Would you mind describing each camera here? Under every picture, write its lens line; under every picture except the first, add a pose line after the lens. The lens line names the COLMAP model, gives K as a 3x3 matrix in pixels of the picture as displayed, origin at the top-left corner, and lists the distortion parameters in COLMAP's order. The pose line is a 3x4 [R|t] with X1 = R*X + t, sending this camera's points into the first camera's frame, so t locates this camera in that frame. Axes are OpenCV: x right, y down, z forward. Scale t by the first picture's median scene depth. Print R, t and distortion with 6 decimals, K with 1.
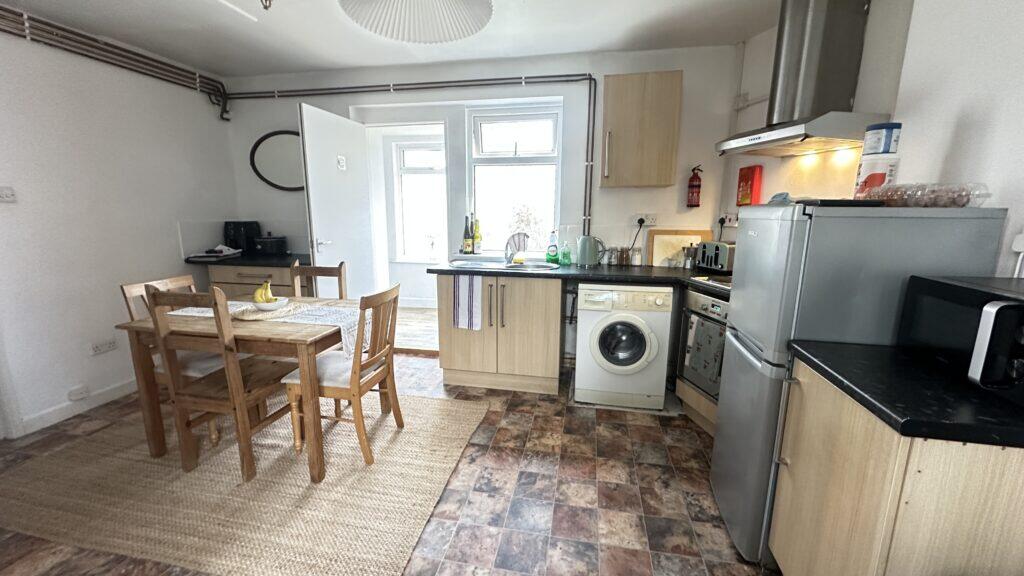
lens RADIAL K [[408.1, 0, 510.2], [0, 408.1, 288.9], [0, 0, 1]] dist [-0.002945, -0.000149]
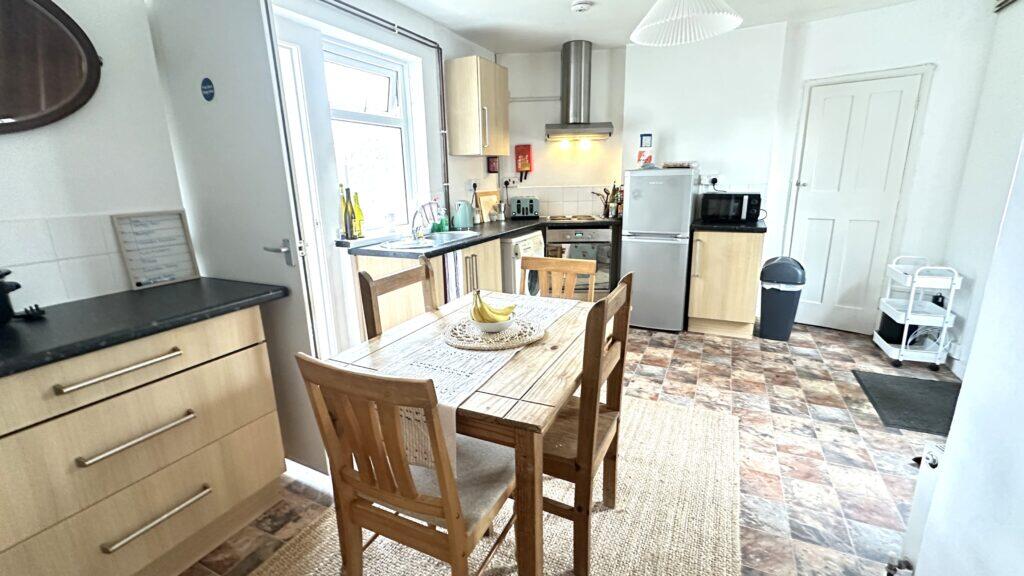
lens RADIAL K [[408.1, 0, 510.2], [0, 408.1, 288.9], [0, 0, 1]] dist [-0.002945, -0.000149]
pose [[0.274681, -0.248437, 0.928886, -1.124711], [0.209665, 0.958274, 0.194297, -0.253014], [-0.938398, 0.141385, 0.315308, 1.243607]]
